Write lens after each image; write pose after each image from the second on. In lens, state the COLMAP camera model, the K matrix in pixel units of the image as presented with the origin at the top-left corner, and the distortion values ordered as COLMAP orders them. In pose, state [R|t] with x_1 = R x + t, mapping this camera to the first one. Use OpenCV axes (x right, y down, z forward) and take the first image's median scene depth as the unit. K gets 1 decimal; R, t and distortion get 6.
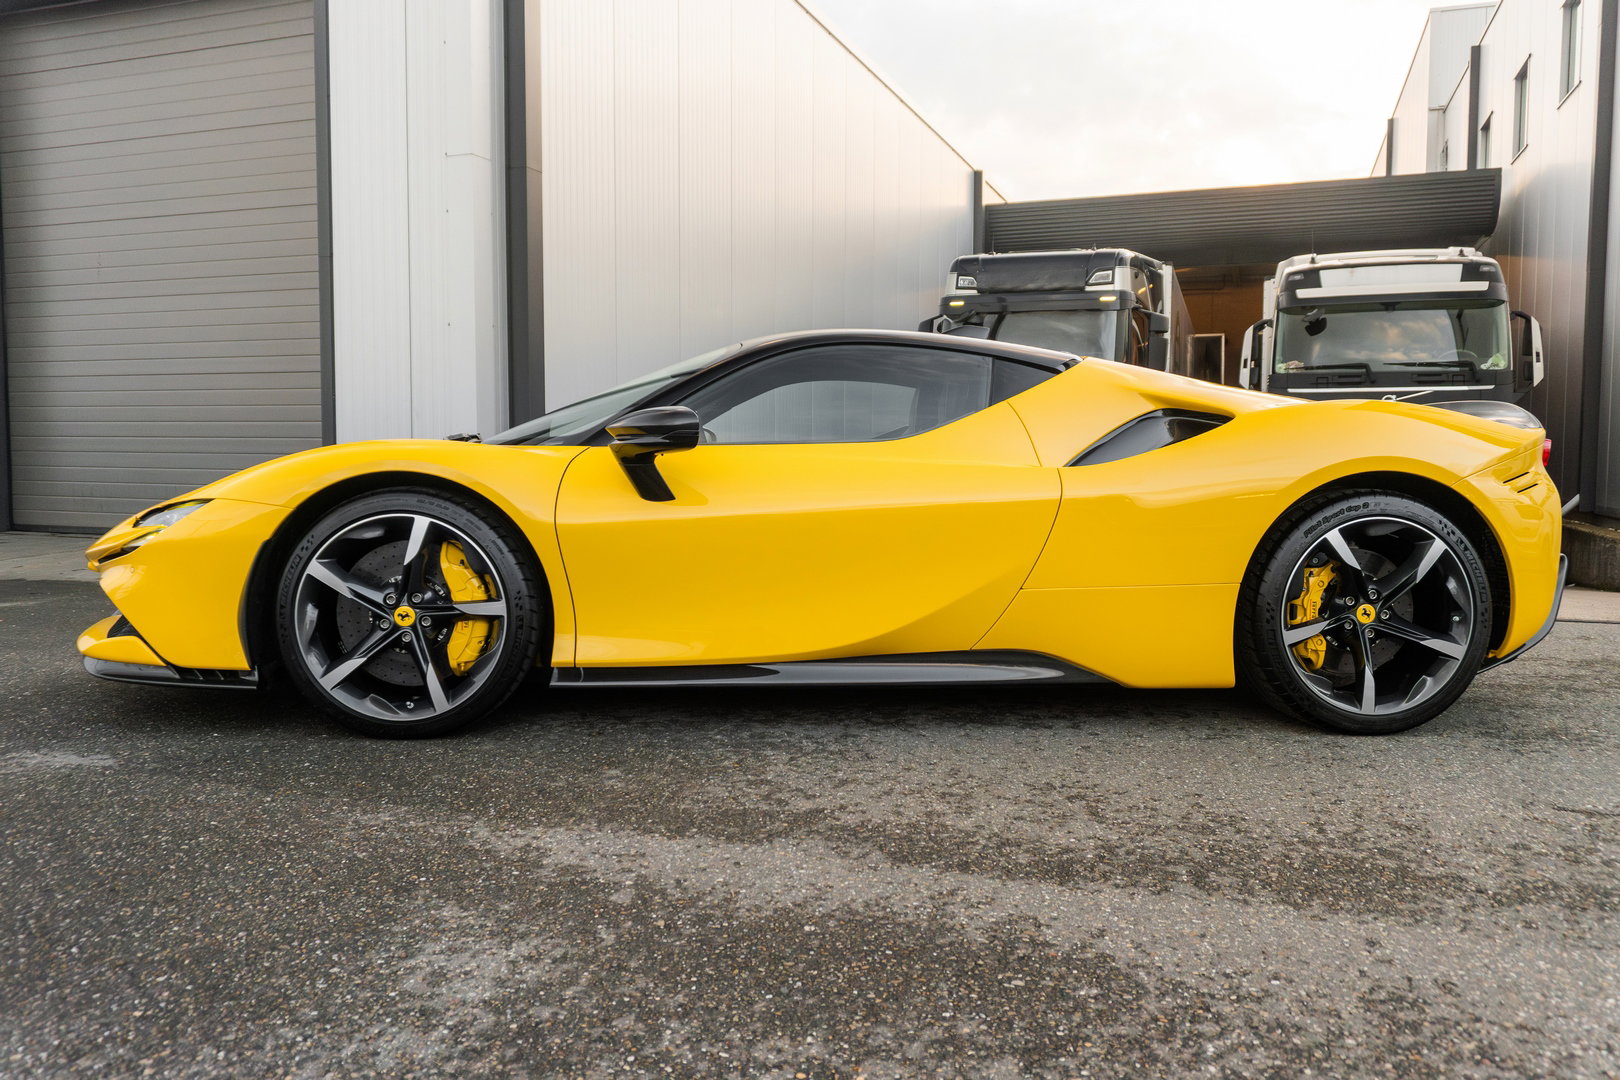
lens RADIAL K [[1231.6, 0, 810.0], [0, 1231.6, 540.0], [0, 0, 1]] dist [0.001891, -0.004425]
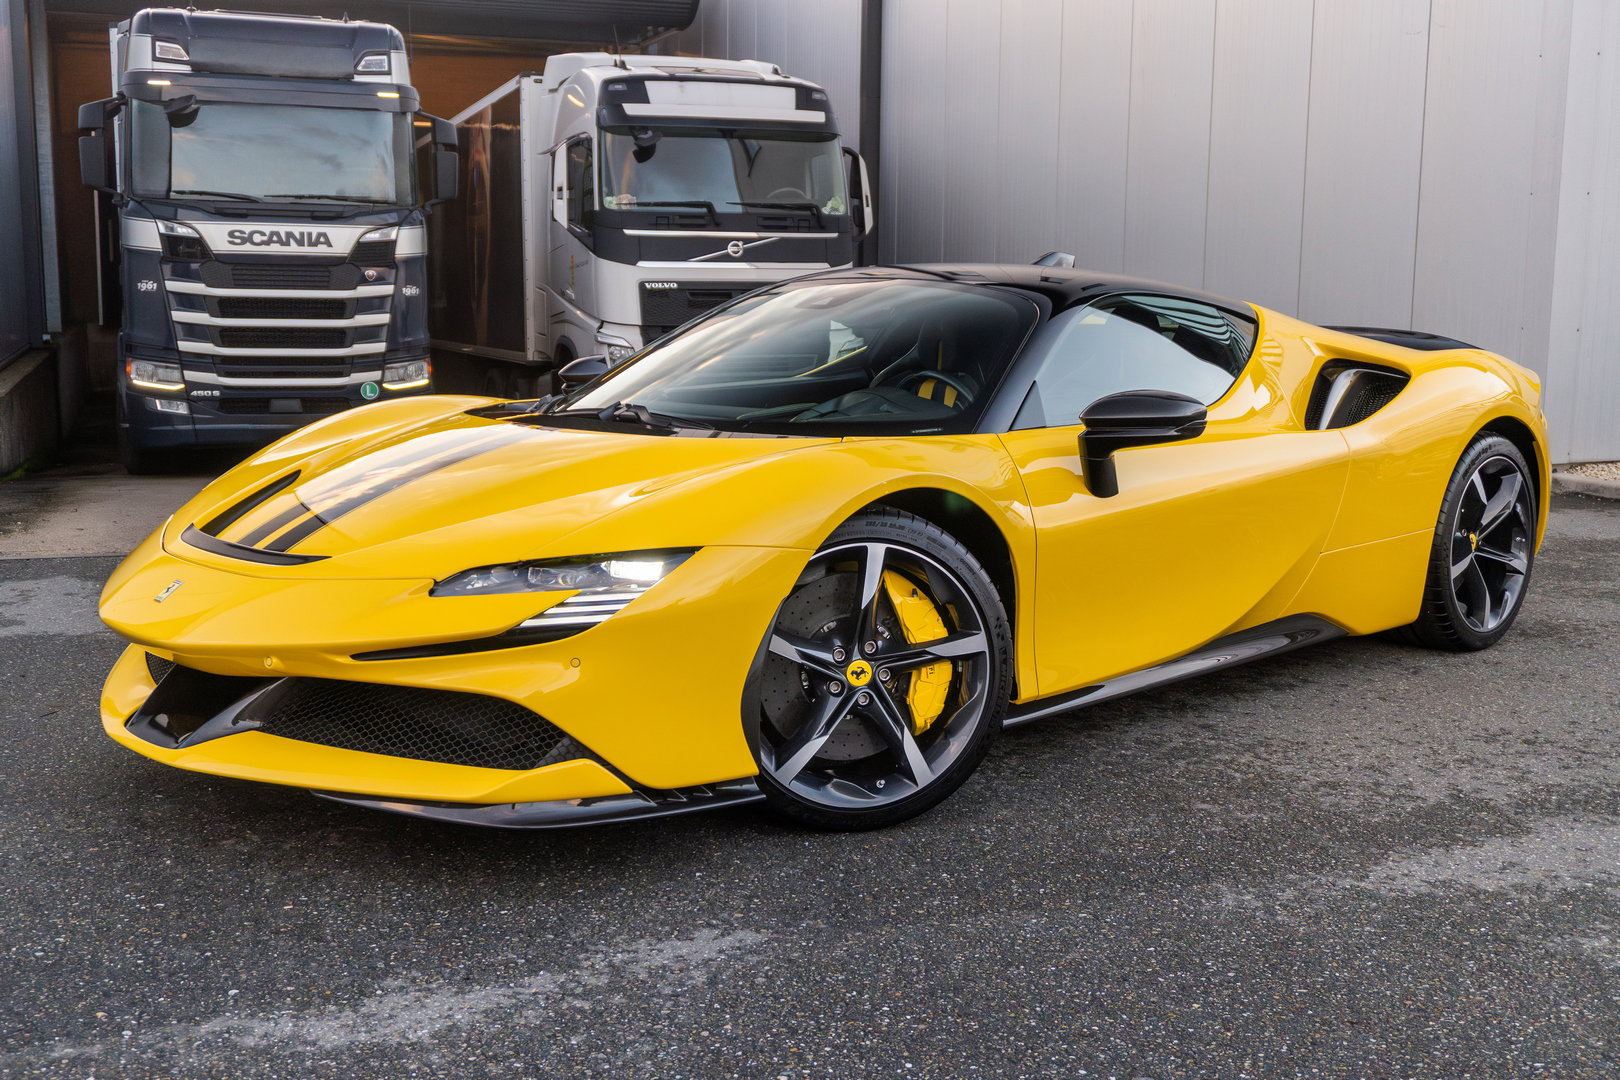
lens RADIAL K [[1747.6, 0, 807.6], [0, 1747.6, 539.1], [0, 0, 1]] dist [0.002586, -0.017267]
pose [[0.749734, -0.098336, 0.654392, -1.058894], [0.039206, 0.993761, 0.104416, -0.134488], [-0.660577, -0.052628, 0.748912, 0.212664]]
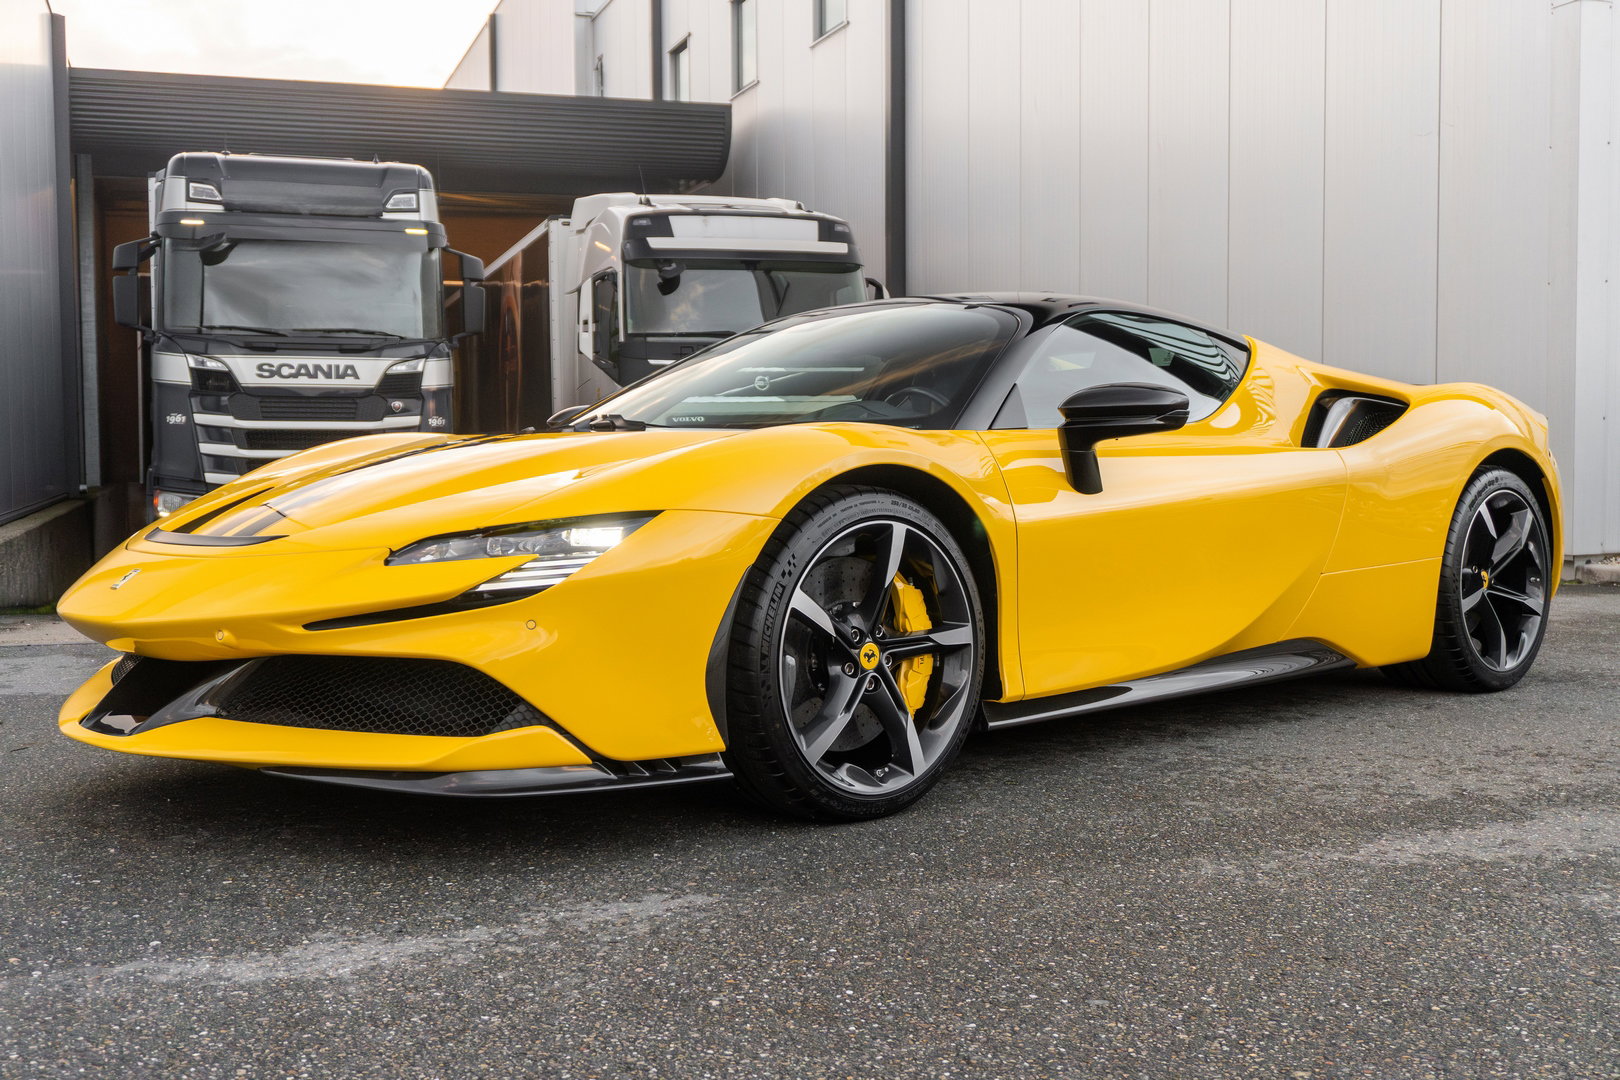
lens RADIAL K [[1759.4, 0, 810.0], [0, 1759.4, 540.0], [0, 0, 1]] dist [0.002648, -0.004995]
pose [[0.765620, -0.044920, 0.641723, -1.019541], [0.054746, 0.998490, 0.004578, -0.015642], [-0.640959, 0.031627, 0.766923, 0.190147]]
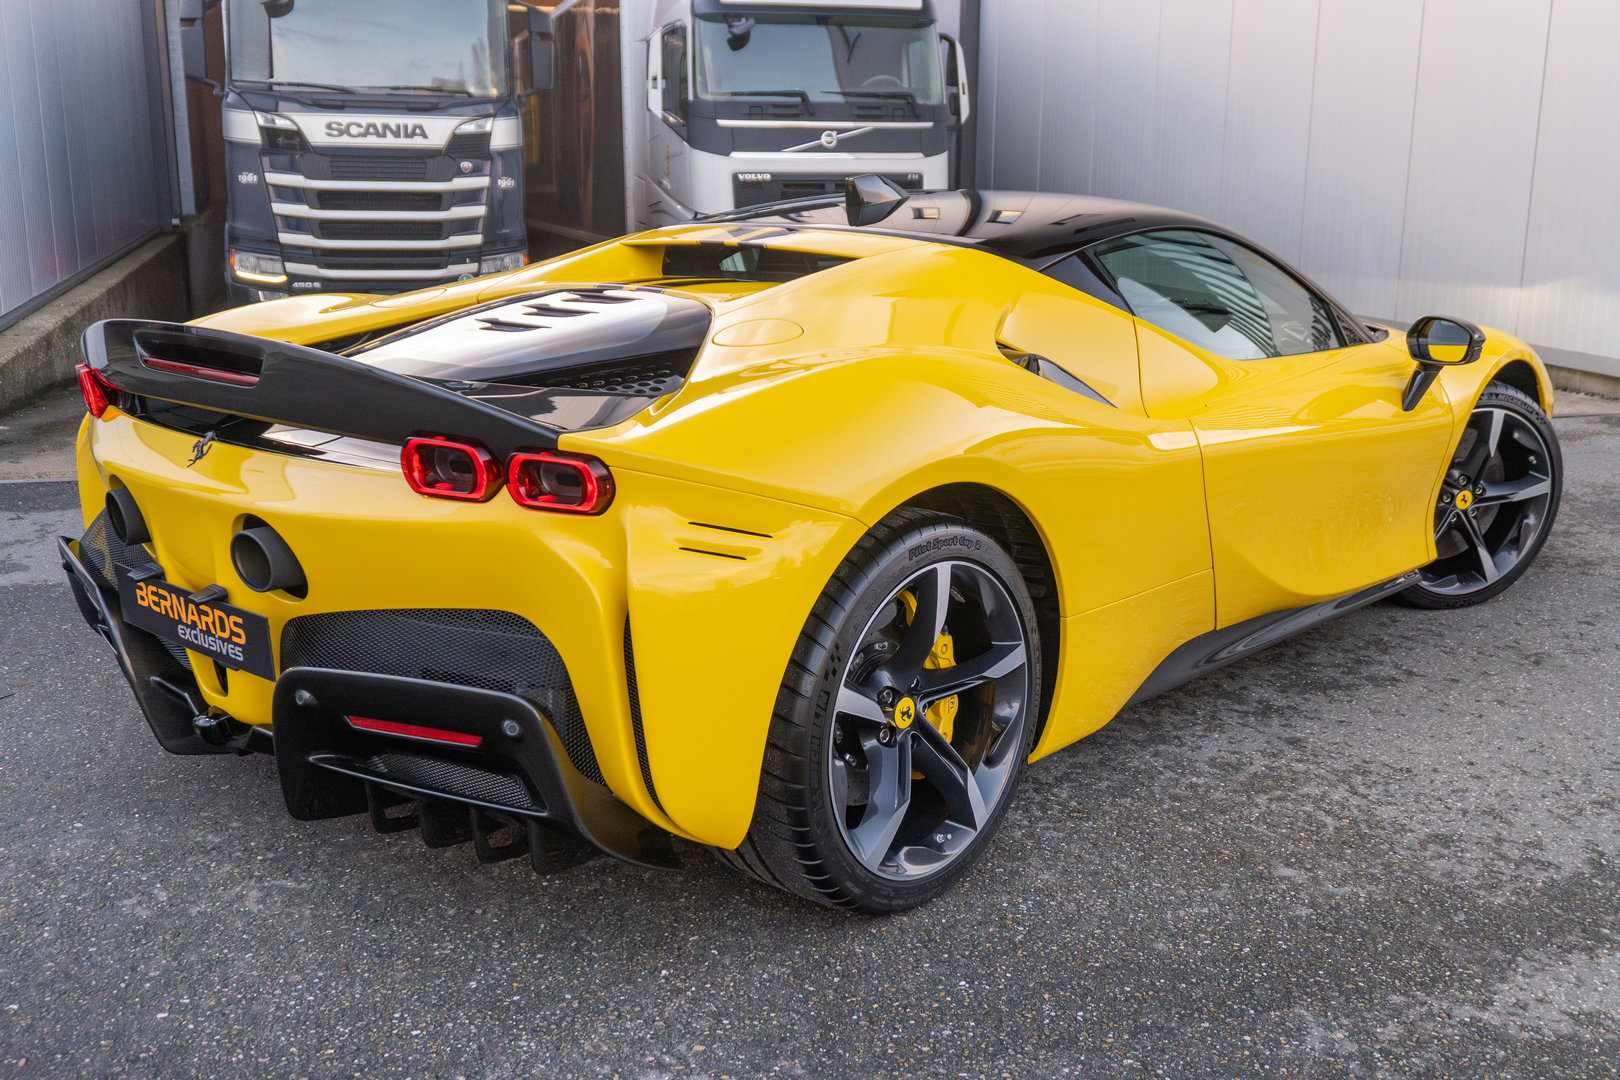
lens RADIAL K [[1620.8, 0, 810.0], [0, 1620.8, 540.0], [0, 0, 1]] dist [0.004137, -0.008695]
pose [[0.793092, -0.142428, 0.592215, -0.841892], [0.036147, 0.981569, 0.187659, -0.184944], [-0.608028, -0.127424, 0.783623, 0.373956]]
